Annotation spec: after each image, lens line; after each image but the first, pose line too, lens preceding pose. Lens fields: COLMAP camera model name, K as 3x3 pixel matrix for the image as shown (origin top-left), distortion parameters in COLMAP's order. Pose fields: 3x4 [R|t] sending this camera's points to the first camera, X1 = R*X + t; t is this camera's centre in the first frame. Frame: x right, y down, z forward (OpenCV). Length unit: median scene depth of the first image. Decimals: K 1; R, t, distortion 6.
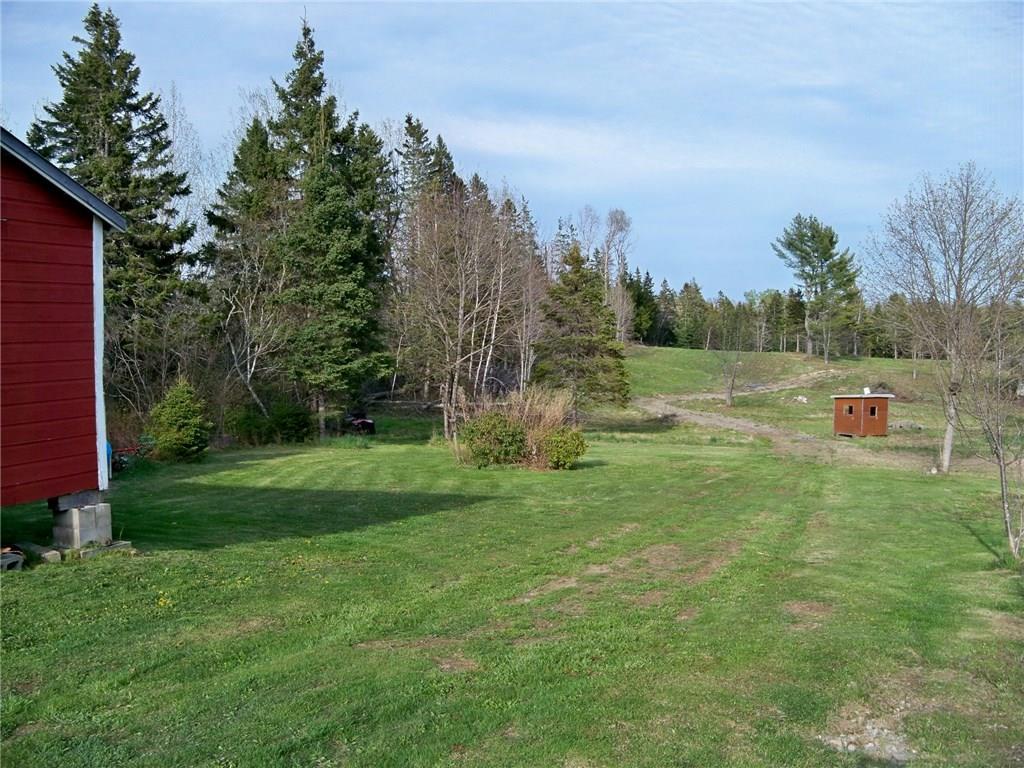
lens RADIAL K [[1040.1, 0, 510.1], [0, 1040.1, 386.4], [0, 0, 1]] dist [-0.150652, 0.000000]
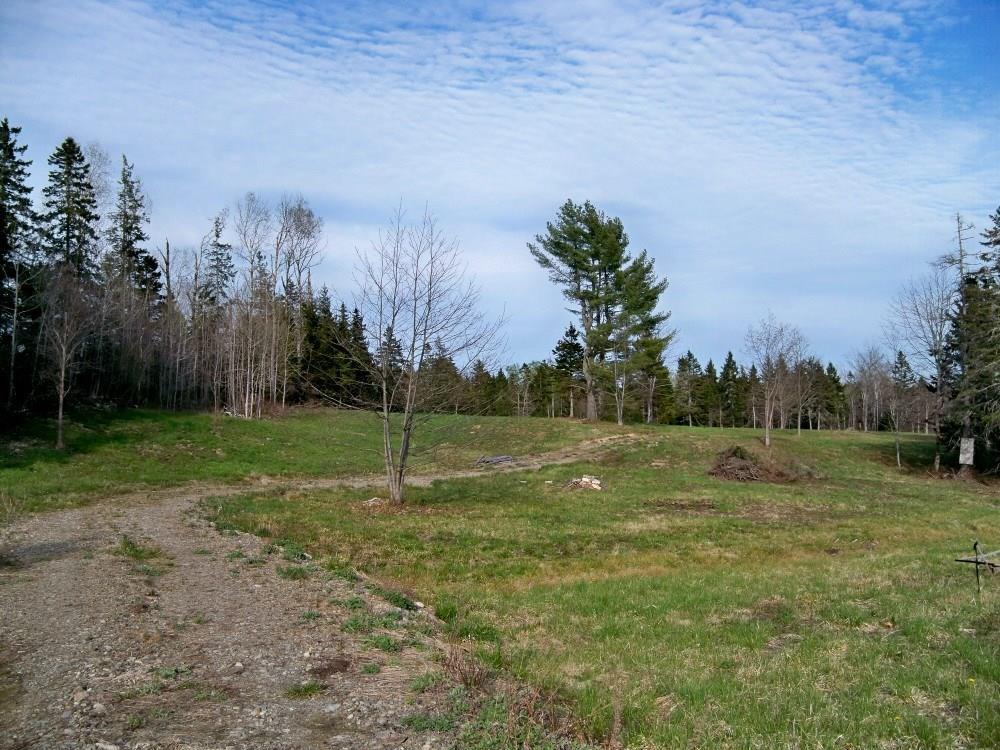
lens RADIAL K [[1015.8, 0, 500.2], [0, 1015.8, 372.4], [0, 0, 1]] dist [-0.150652, 0.000000]
pose [[0.978411, -0.001767, 0.206660, 0.105993], [0.023932, 0.994205, -0.104800, 0.007138], [-0.205278, 0.107484, 0.972784, 0.394807]]
